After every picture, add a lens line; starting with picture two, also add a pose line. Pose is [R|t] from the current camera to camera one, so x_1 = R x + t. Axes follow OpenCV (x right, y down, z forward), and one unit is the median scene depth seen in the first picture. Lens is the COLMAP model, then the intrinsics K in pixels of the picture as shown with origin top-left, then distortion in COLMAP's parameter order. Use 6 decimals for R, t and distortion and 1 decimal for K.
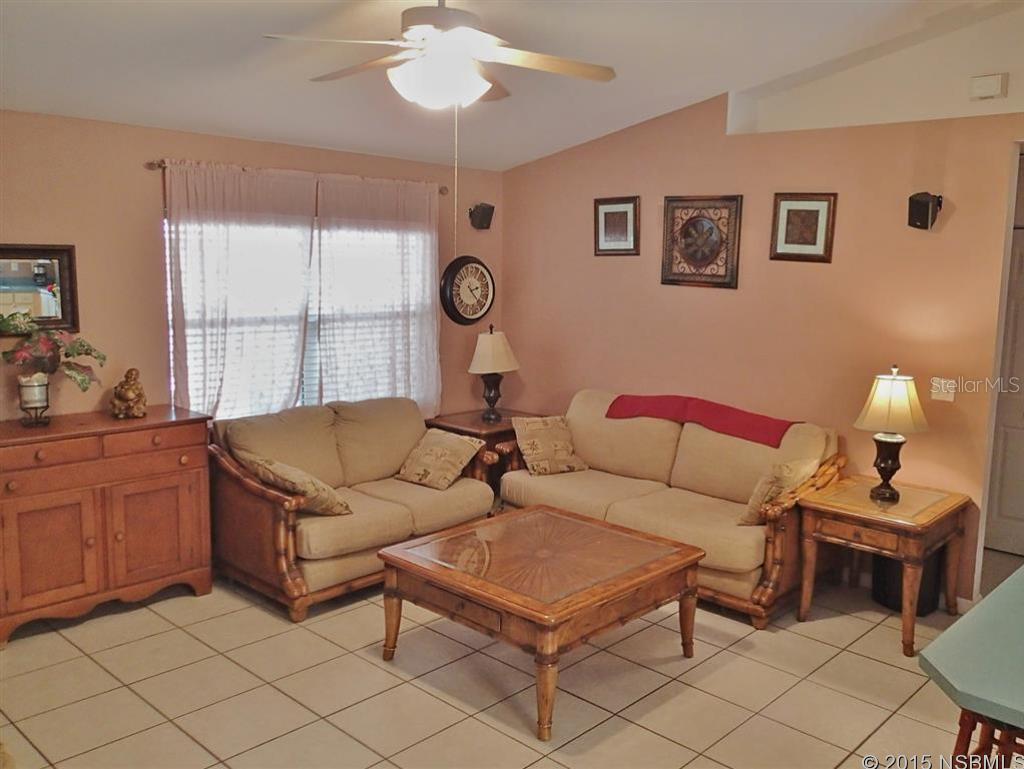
lens RADIAL K [[891.2, 0, 544.6], [0, 891.2, 380.3], [0, 0, 1]] dist [-0.000434, -0.007098]
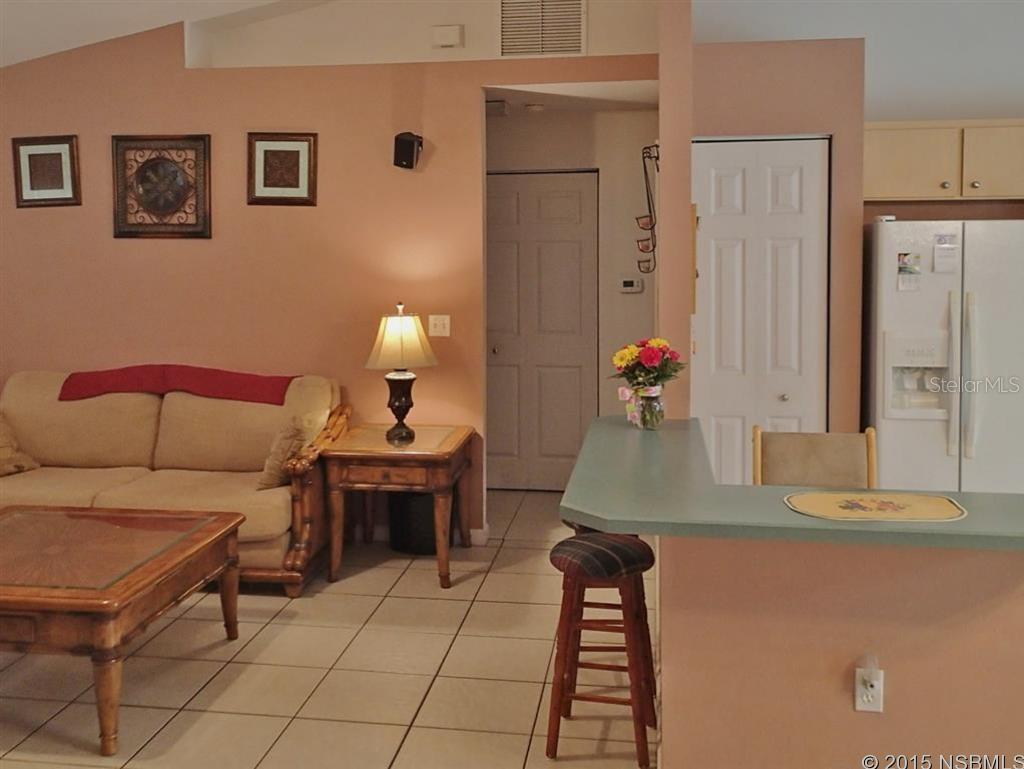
lens RADIAL K [[1029.3, 0, 509.6], [0, 1029.3, 298.8], [0, 0, 1]] dist [-0.000528, 0.002215]
pose [[0.837411, -0.059018, 0.543378, -0.115765], [0.096546, 0.994493, -0.040774, 0.034074], [-0.537979, 0.086606, 0.838497, -0.027745]]
